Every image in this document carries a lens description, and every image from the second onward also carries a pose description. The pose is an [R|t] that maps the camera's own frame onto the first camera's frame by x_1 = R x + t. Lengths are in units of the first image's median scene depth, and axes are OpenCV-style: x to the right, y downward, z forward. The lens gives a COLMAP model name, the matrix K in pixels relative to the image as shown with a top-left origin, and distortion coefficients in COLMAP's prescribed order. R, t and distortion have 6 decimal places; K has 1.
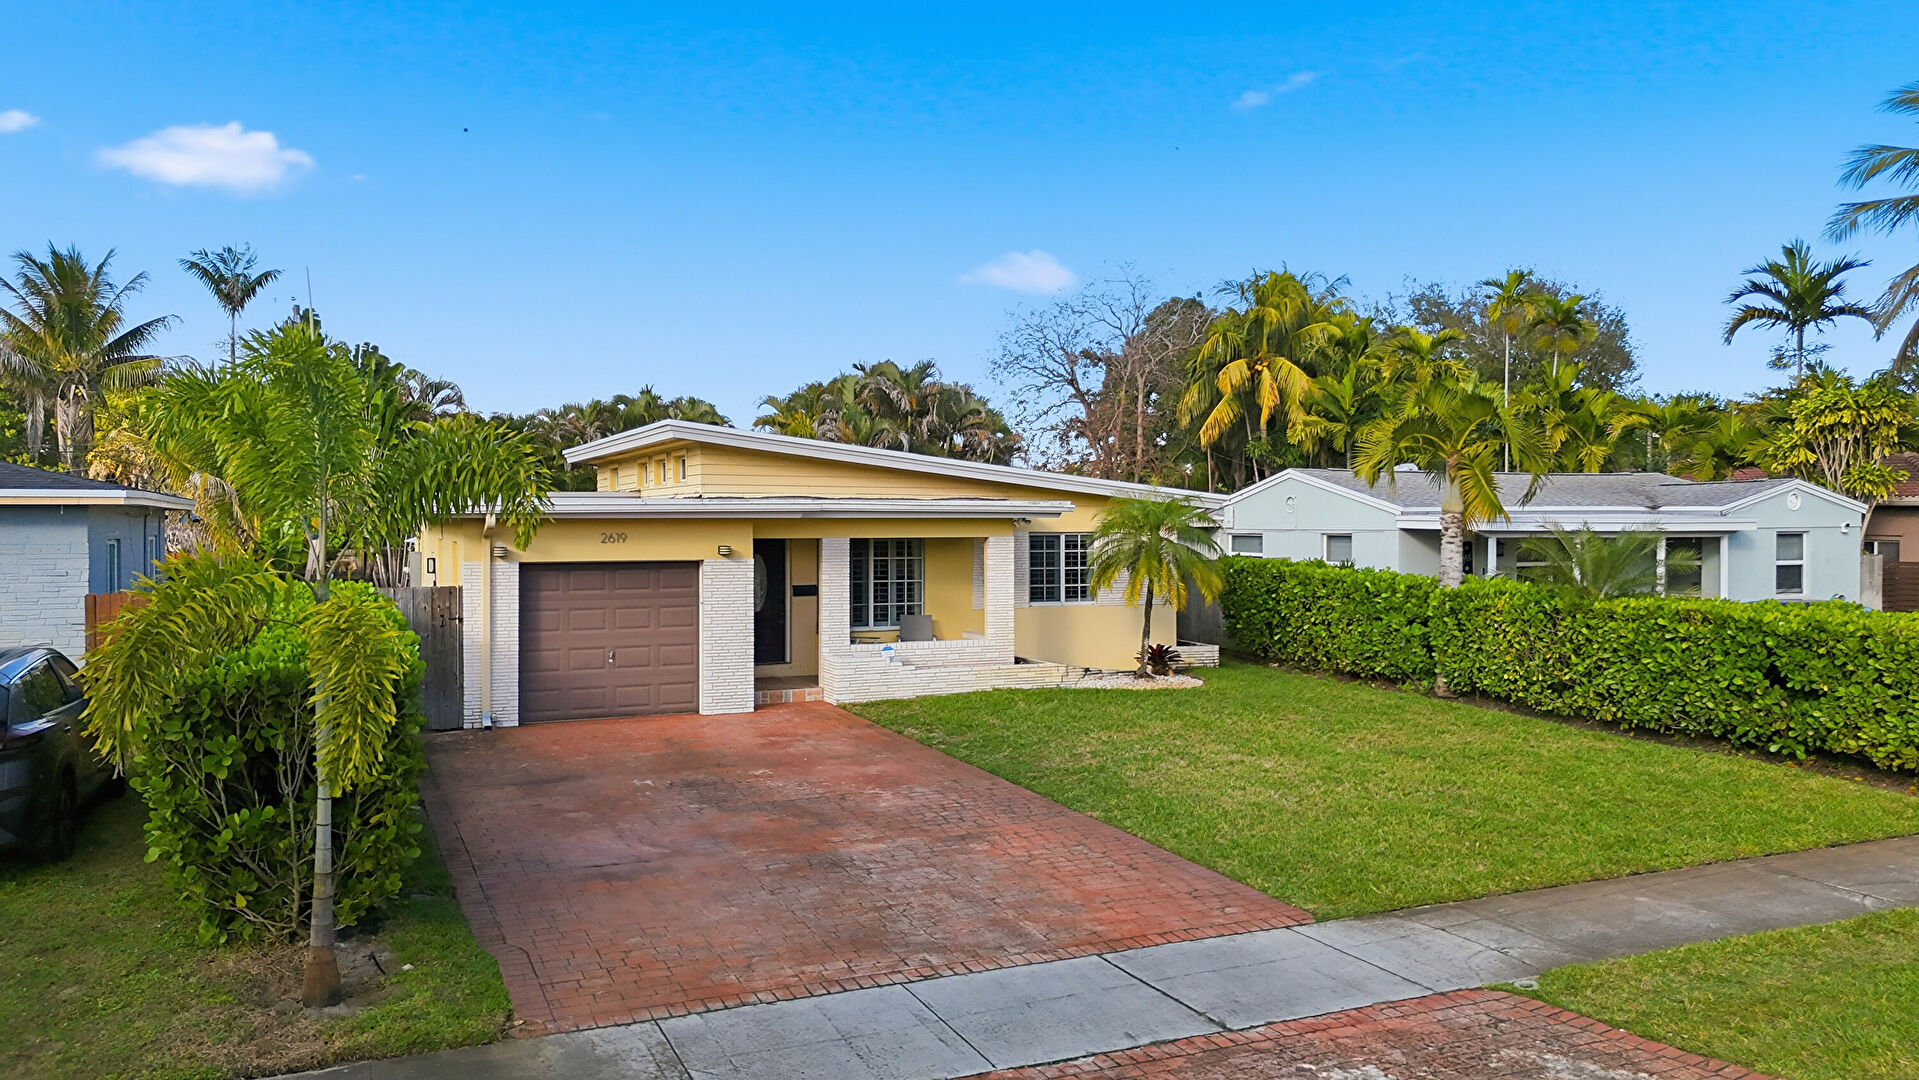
lens RADIAL K [[1411.1, 0, 960.2], [0, 1411.1, 509.5], [0, 0, 1]] dist [0.064701, -0.049086]
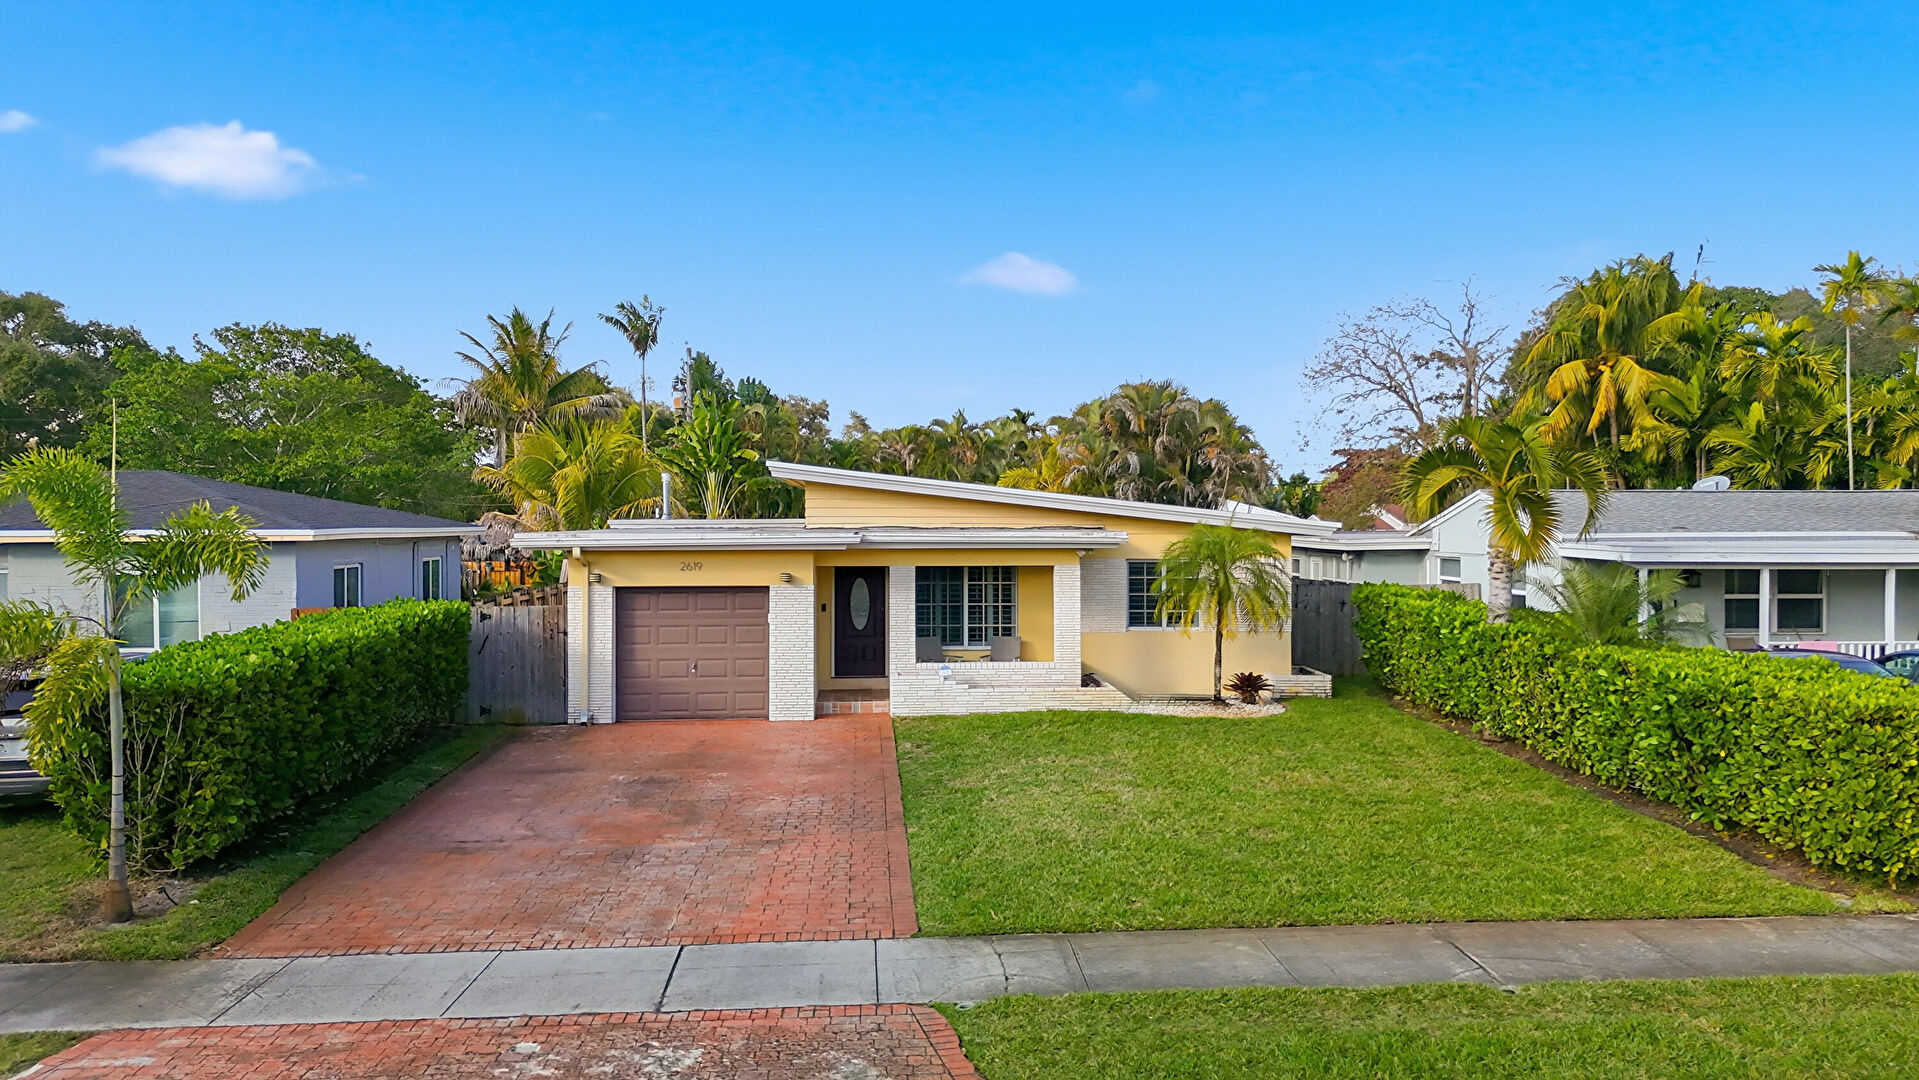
lens RADIAL K [[1411.1, 0, 960.2], [0, 1411.1, 509.5], [0, 0, 1]] dist [0.064701, -0.049086]
pose [[0.939105, -0.002571, -0.343622, 0.381456], [0.002701, 0.999996, -0.000100, -0.027153], [0.343621, -0.000834, 0.939108, -0.021660]]
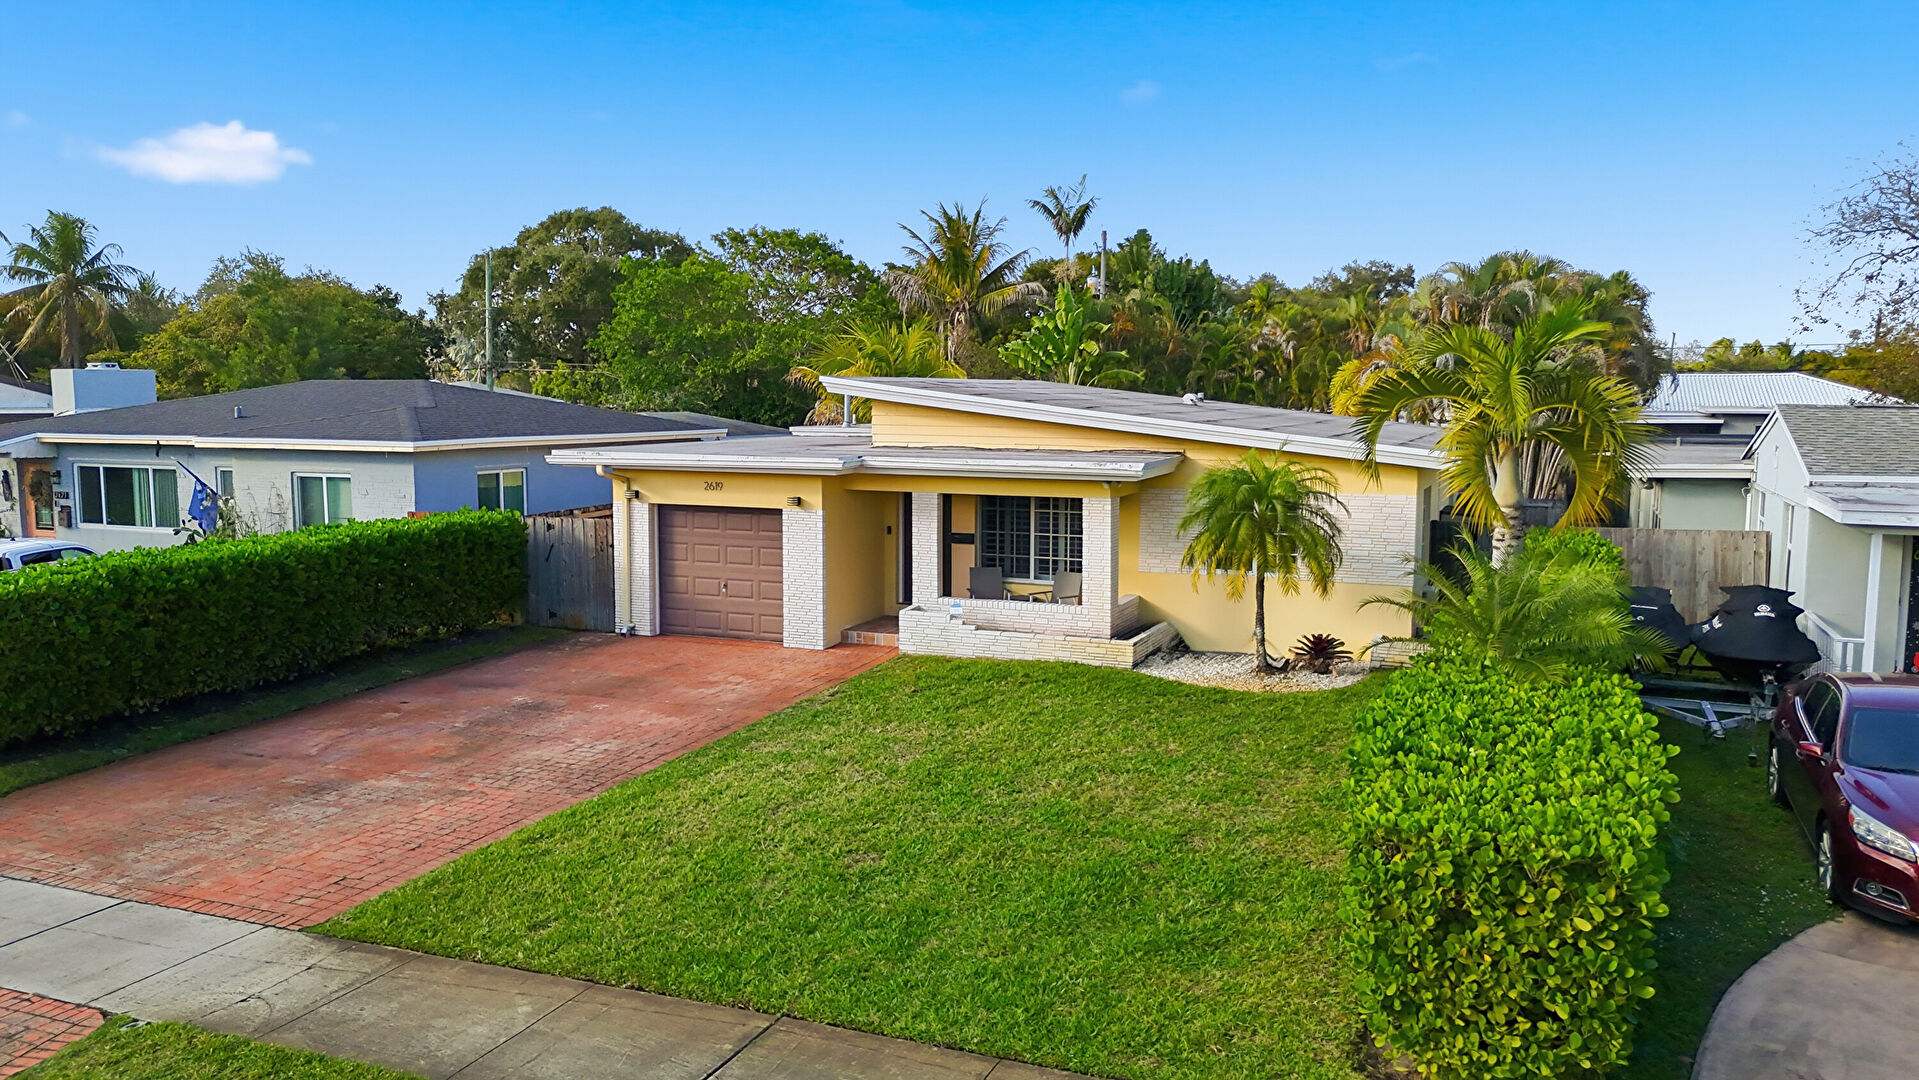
lens RADIAL K [[1411.1, 0, 960.2], [0, 1411.1, 509.5], [0, 0, 1]] dist [0.064701, -0.049086]
pose [[0.690113, 0.065363, -0.720744, 0.762026], [0.000186, 0.995897, 0.090494, -0.068428], [0.723702, -0.062585, 0.687269, 0.363593]]
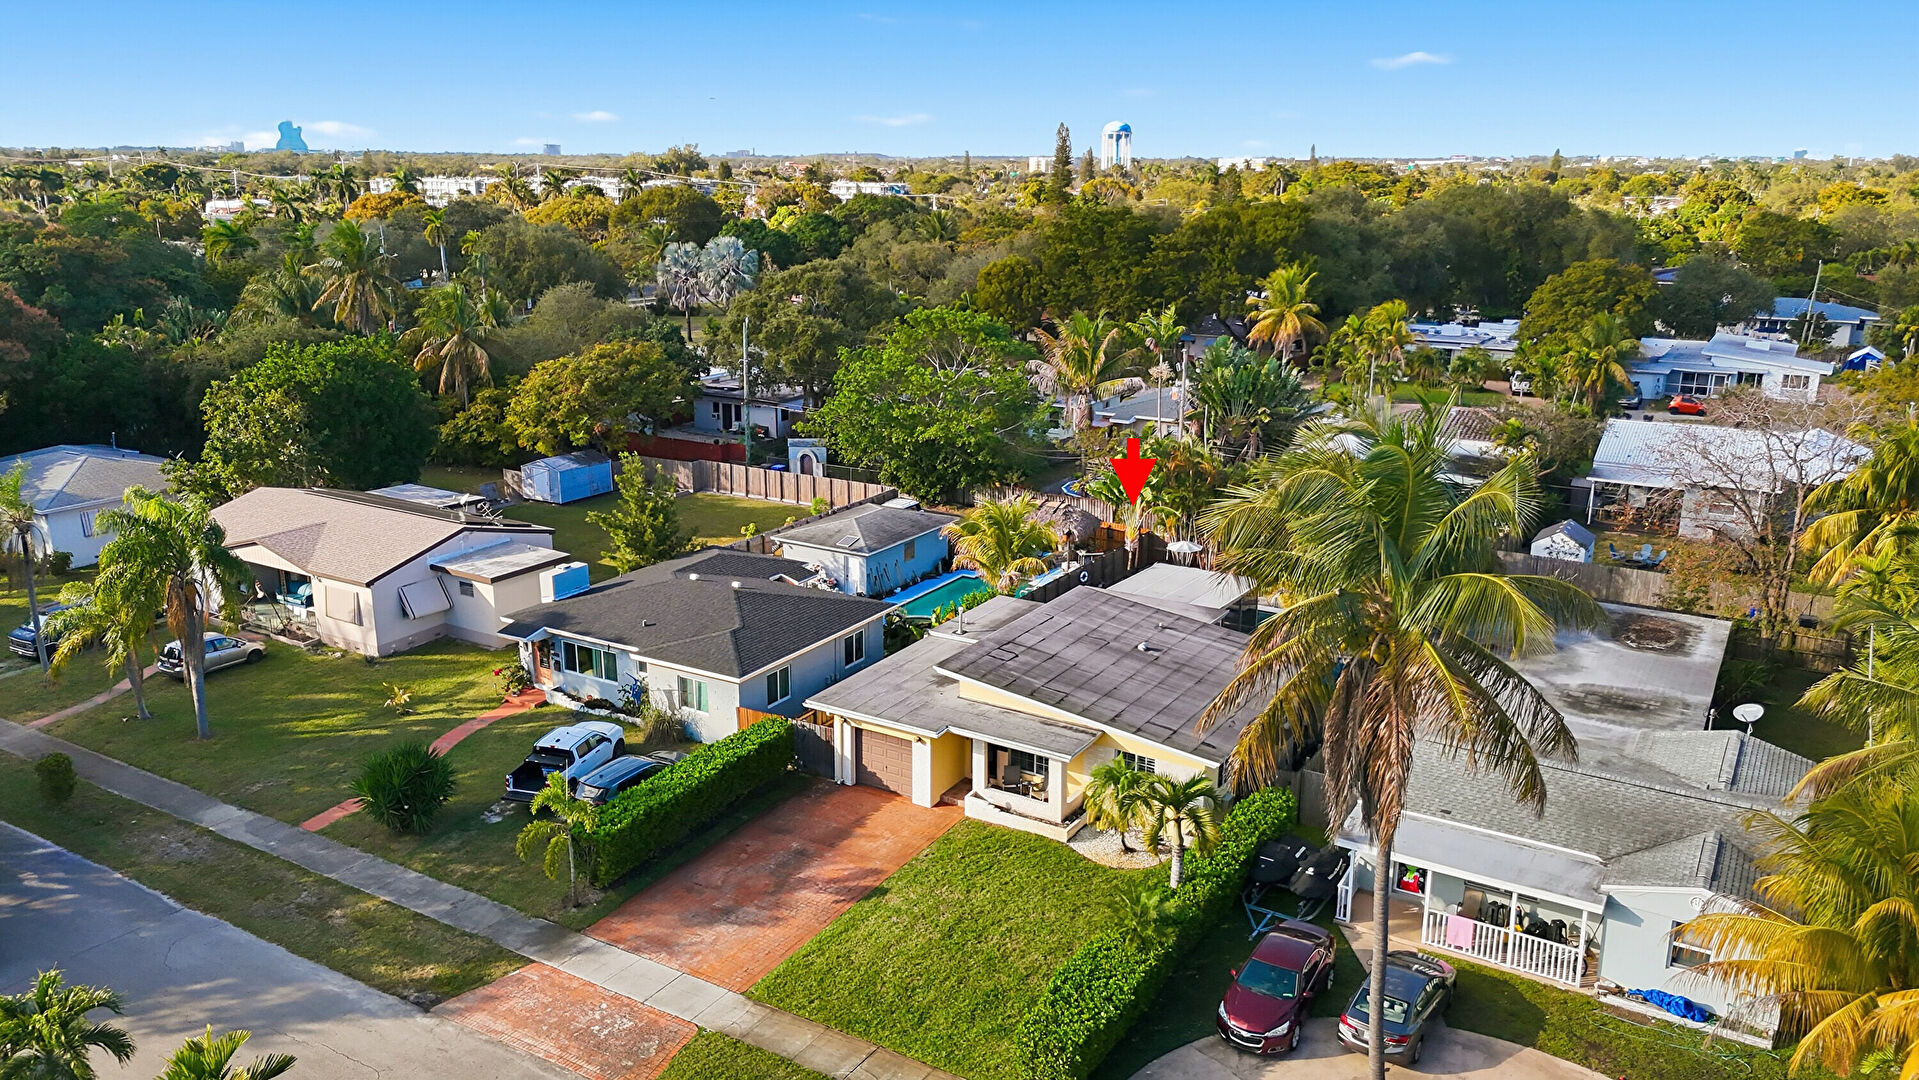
lens RADIAL K [[1411.1, 0, 960.2], [0, 1411.1, 509.5], [0, 0, 1]] dist [0.064701, -0.049086]
pose [[0.572504, 0.200314, -0.795055, 1.746039], [0.001960, 0.969359, 0.245641, -0.968929], [0.819899, -0.142189, 0.554570, -0.179354]]
